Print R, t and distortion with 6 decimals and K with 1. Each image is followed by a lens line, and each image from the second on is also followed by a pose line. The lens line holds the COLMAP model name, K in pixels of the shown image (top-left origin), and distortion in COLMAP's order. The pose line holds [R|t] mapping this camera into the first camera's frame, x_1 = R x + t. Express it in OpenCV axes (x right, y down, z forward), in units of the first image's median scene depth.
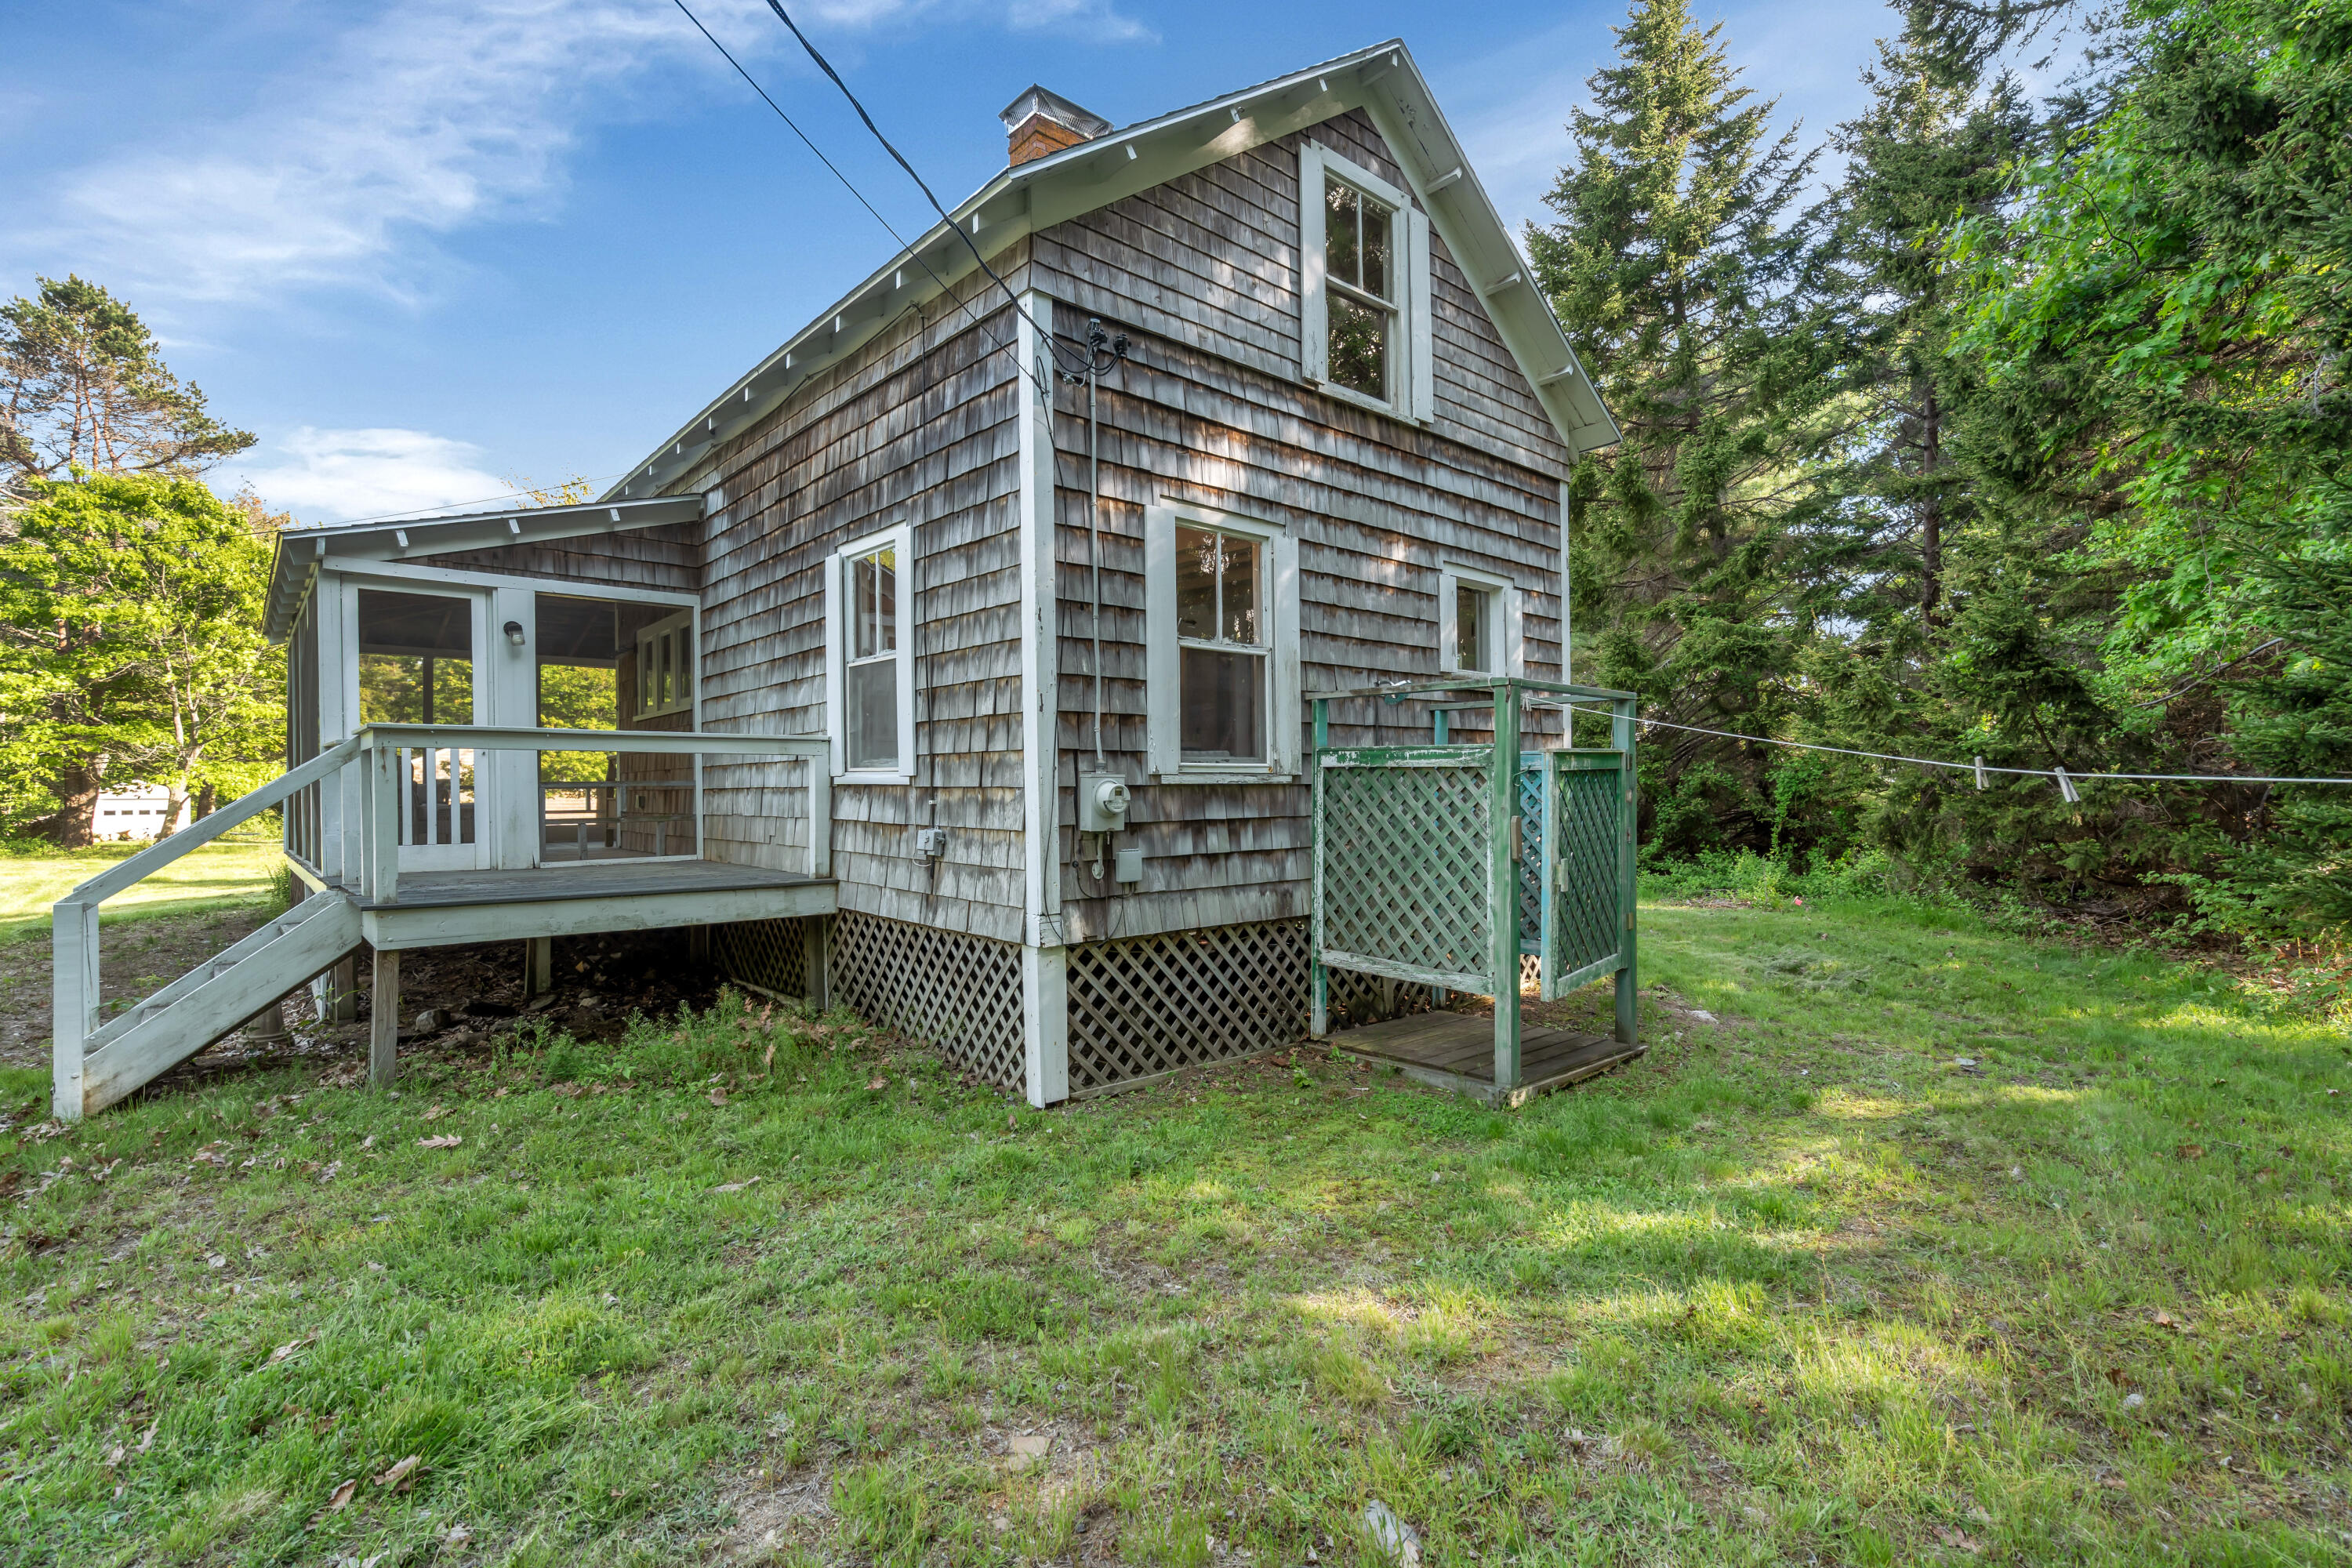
lens RADIAL K [[1081.0, 0, 1176.0], [0, 1081.0, 784.0], [0, 0, 1]] dist [-0.010174, 0.000078]
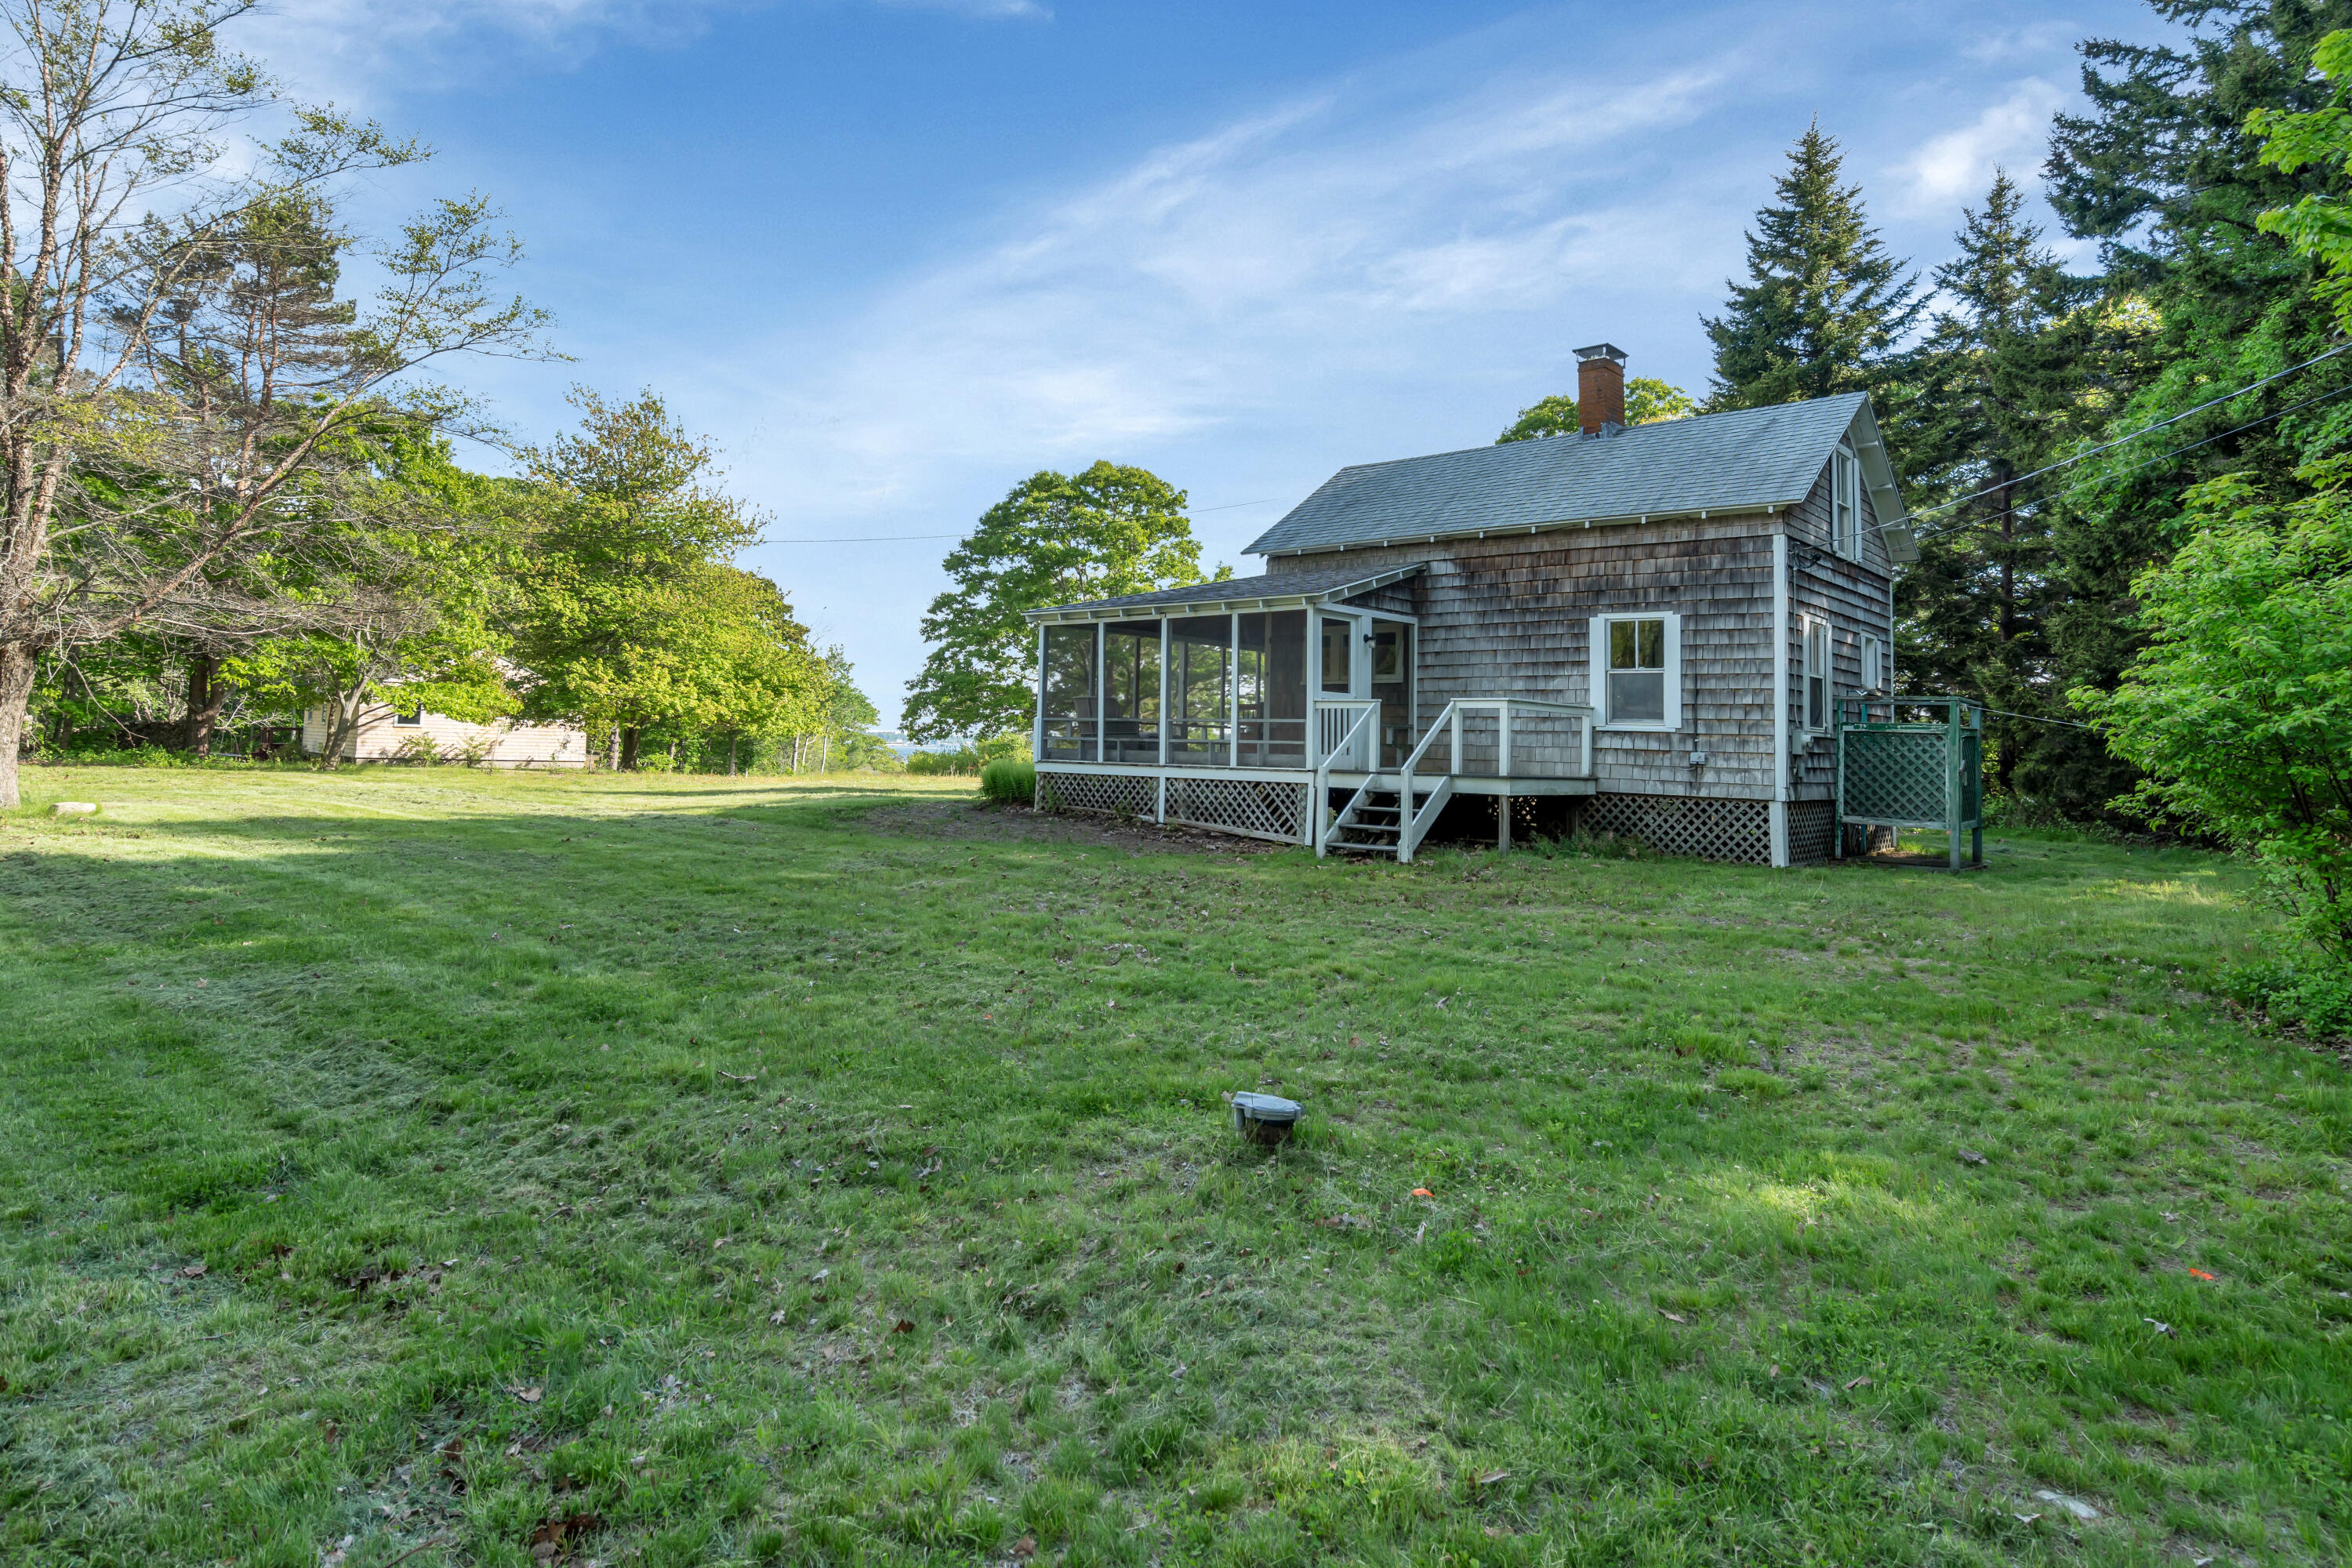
lens RADIAL K [[1291.9, 0, 1175.2], [0, 1291.9, 646.4], [0, 0, 1]] dist [0.000823, 0.000067]
pose [[0.993164, 0.044193, 0.108041, -1.550443], [-0.036230, 0.996556, -0.074587, 0.059880], [-0.110965, 0.070163, 0.991345, -1.495388]]
